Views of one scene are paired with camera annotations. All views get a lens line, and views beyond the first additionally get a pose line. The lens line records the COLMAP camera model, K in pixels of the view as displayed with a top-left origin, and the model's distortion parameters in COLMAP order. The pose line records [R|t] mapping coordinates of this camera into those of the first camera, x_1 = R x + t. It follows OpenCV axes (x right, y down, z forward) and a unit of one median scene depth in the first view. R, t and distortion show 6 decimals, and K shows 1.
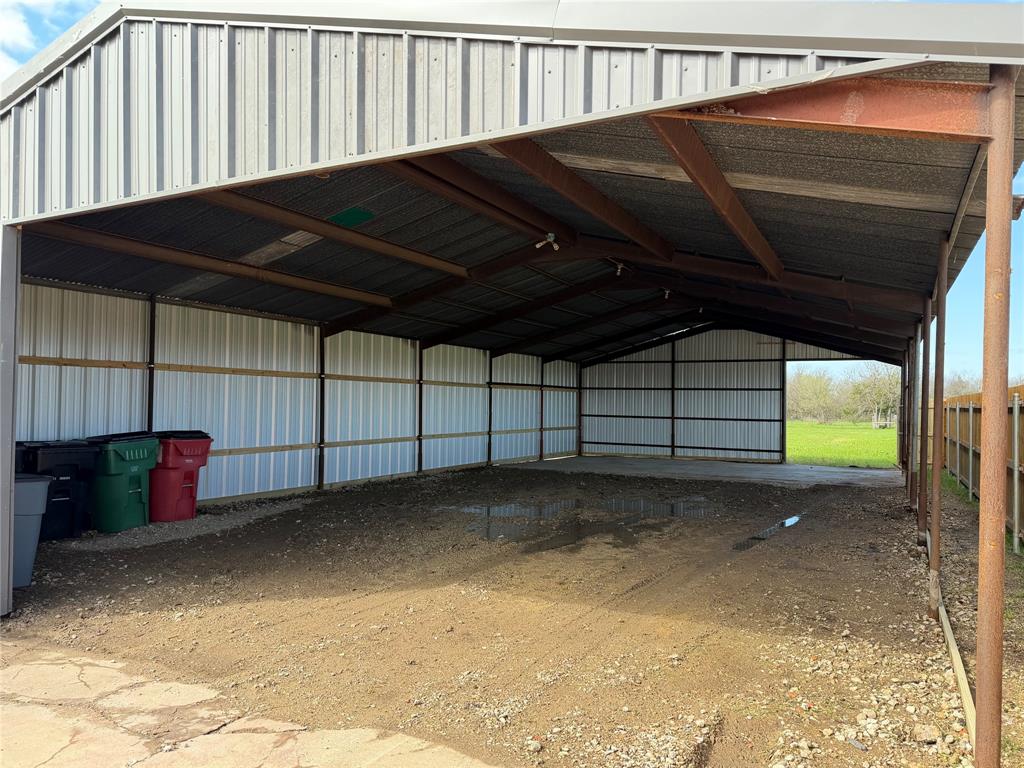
lens RADIAL K [[736.5, 0, 512.0], [0, 736.5, 384.0], [0, 0, 1]] dist [0.017554, -0.003592]
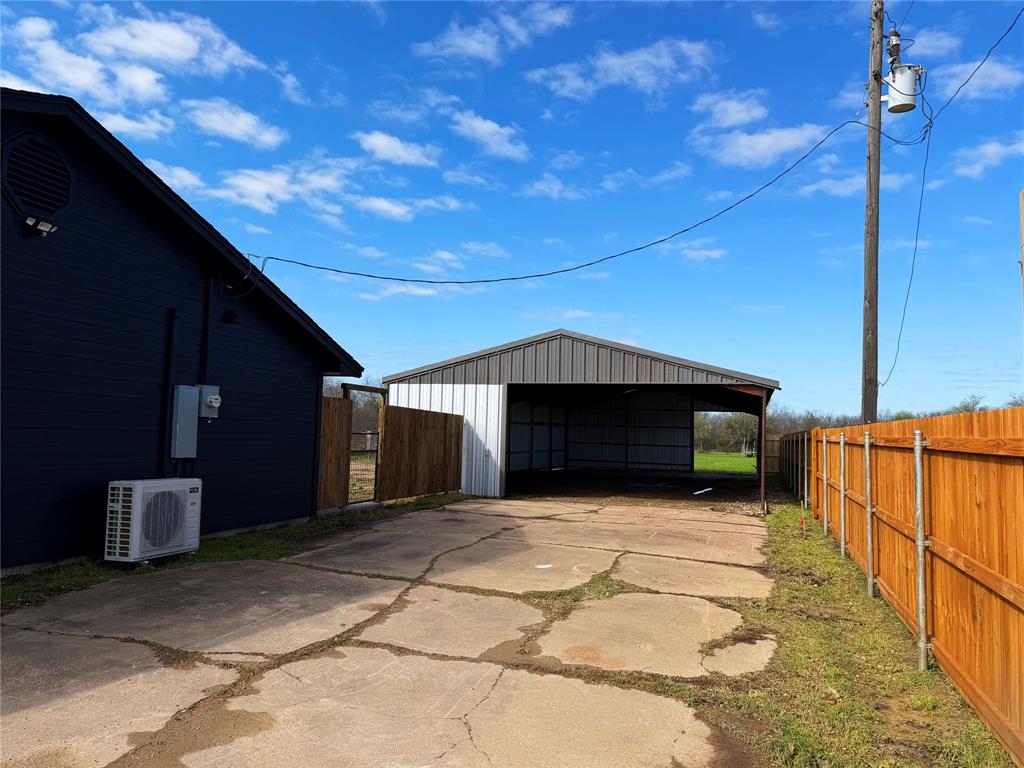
lens RADIAL K [[736.5, 0, 512.0], [0, 736.5, 384.0], [0, 0, 1]] dist [0.017554, -0.003592]
pose [[0.988214, 0.023128, 0.151319, -0.334069], [-0.017133, 0.999020, -0.040801, -0.019898], [-0.152114, 0.037728, 0.987643, -0.677439]]
